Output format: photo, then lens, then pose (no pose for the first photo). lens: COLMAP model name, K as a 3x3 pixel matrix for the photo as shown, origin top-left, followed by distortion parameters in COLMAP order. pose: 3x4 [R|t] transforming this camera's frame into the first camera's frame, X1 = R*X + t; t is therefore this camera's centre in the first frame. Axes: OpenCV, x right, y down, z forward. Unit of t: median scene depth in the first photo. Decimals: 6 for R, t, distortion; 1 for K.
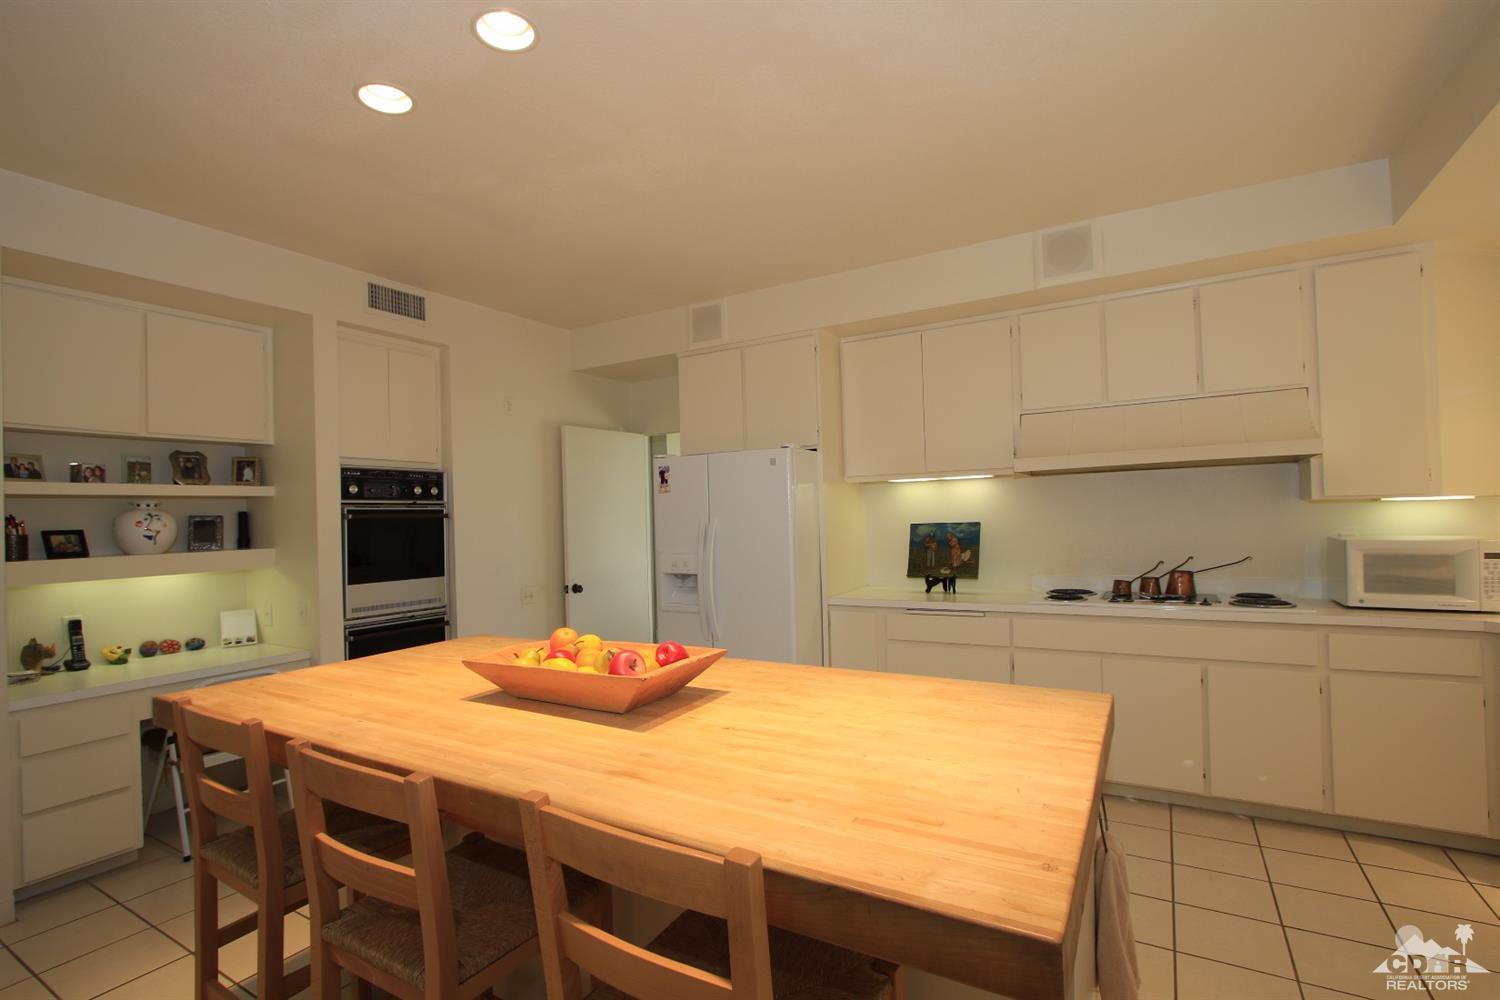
lens RADIAL K [[703.1, 0, 724.3], [0, 703.1, 505.5], [0, 0, 1]] dist [-0.016586, 0.001138]
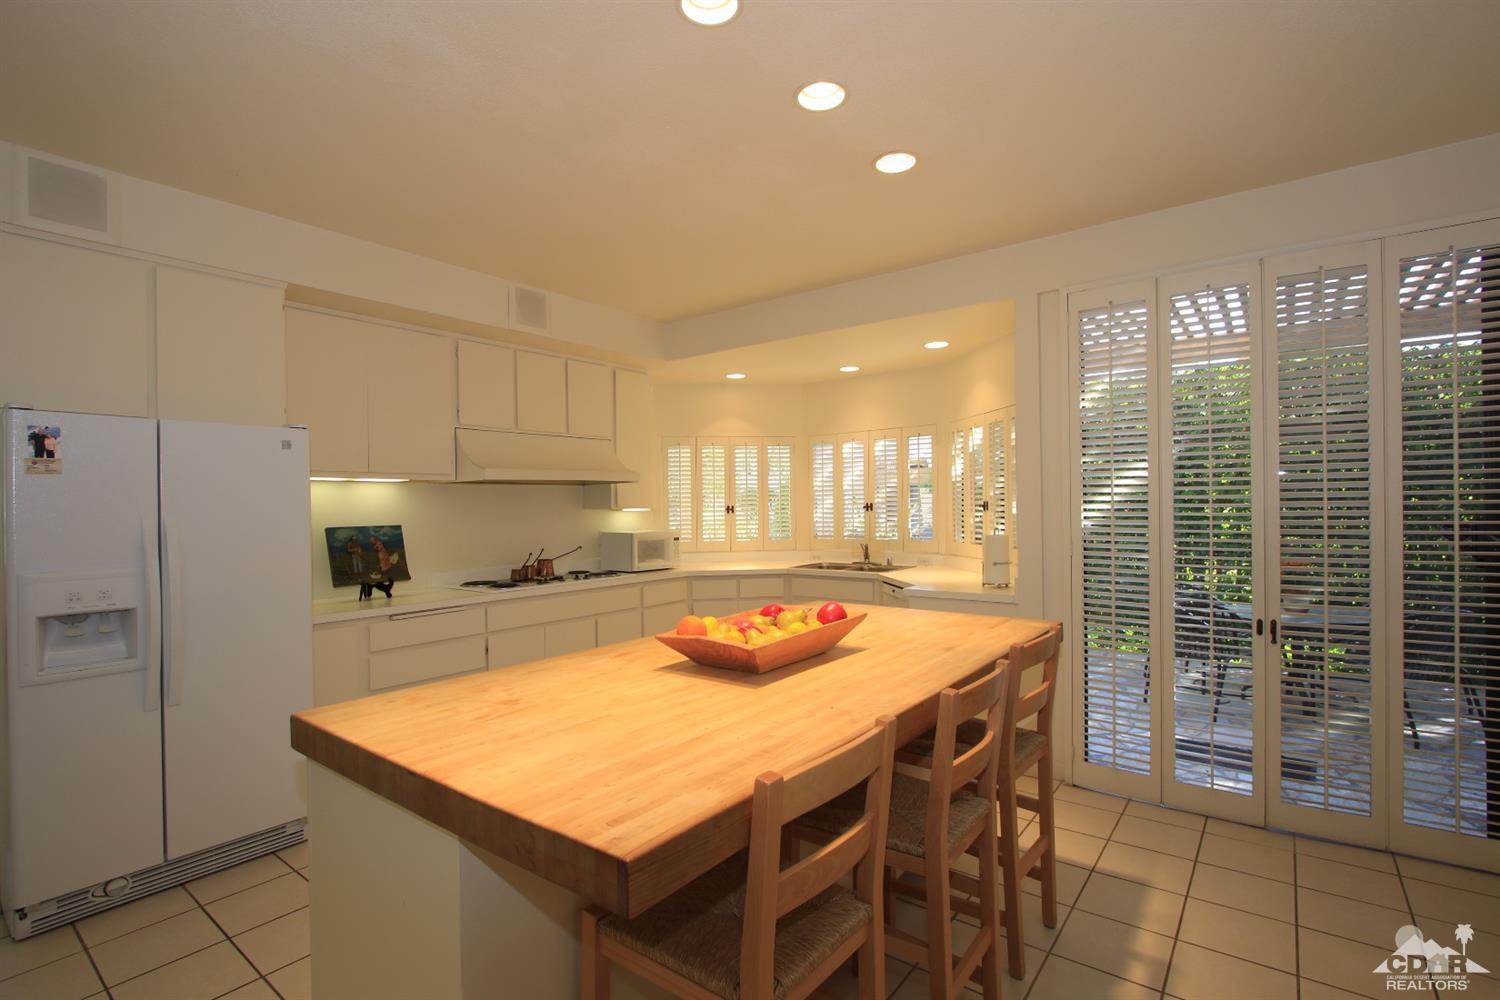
lens RADIAL K [[703.1, 0, 703.8], [0, 703.1, 508.0], [0, 0, 1]] dist [-0.016586, 0.001138]
pose [[0.147755, 0.023711, 0.988740, -0.575940], [-0.004874, 0.999718, -0.023246, 0.020384], [-0.989012, -0.001384, 0.147829, 0.413663]]
